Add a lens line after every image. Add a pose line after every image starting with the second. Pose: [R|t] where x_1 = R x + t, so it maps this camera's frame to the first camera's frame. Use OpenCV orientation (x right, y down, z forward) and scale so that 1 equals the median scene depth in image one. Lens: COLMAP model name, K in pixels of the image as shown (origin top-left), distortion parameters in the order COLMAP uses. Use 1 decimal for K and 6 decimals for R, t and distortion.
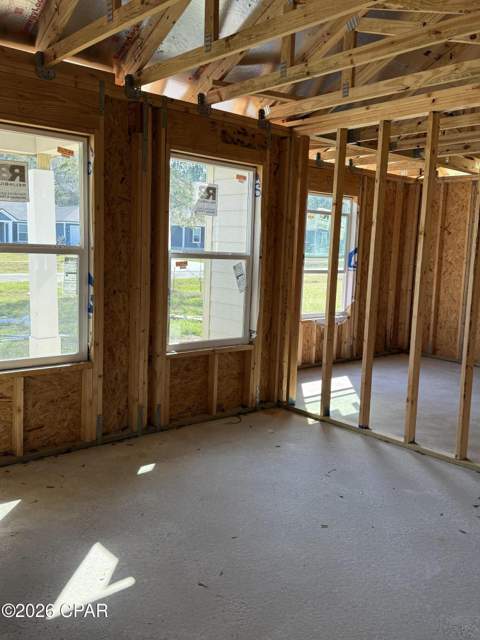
lens RADIAL K [[592.5, 0, 239.0], [0, 592.5, 336.9], [0, 0, 1]] dist [0.009335, -0.006605]
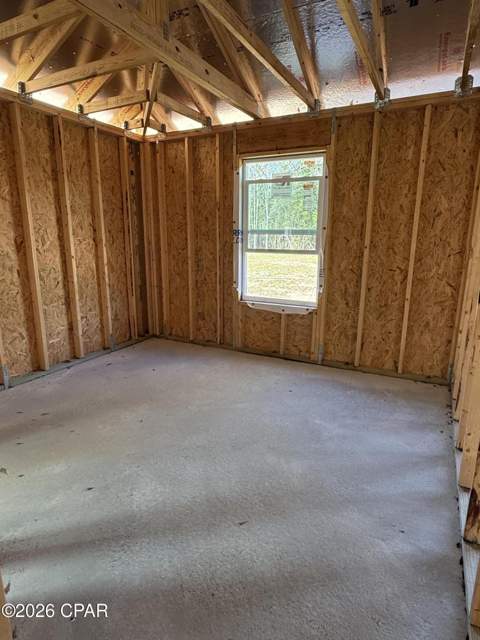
lens RADIAL K [[367.9, 0, 239.5], [0, 367.9, 319.5], [0, 0, 1]] dist [-0.000082, -0.000070]
pose [[0.380674, 0.192436, -0.904465, 0.639342], [-0.121005, 0.980063, 0.157591, -0.065900], [0.916758, 0.049454, 0.396370, 0.595765]]
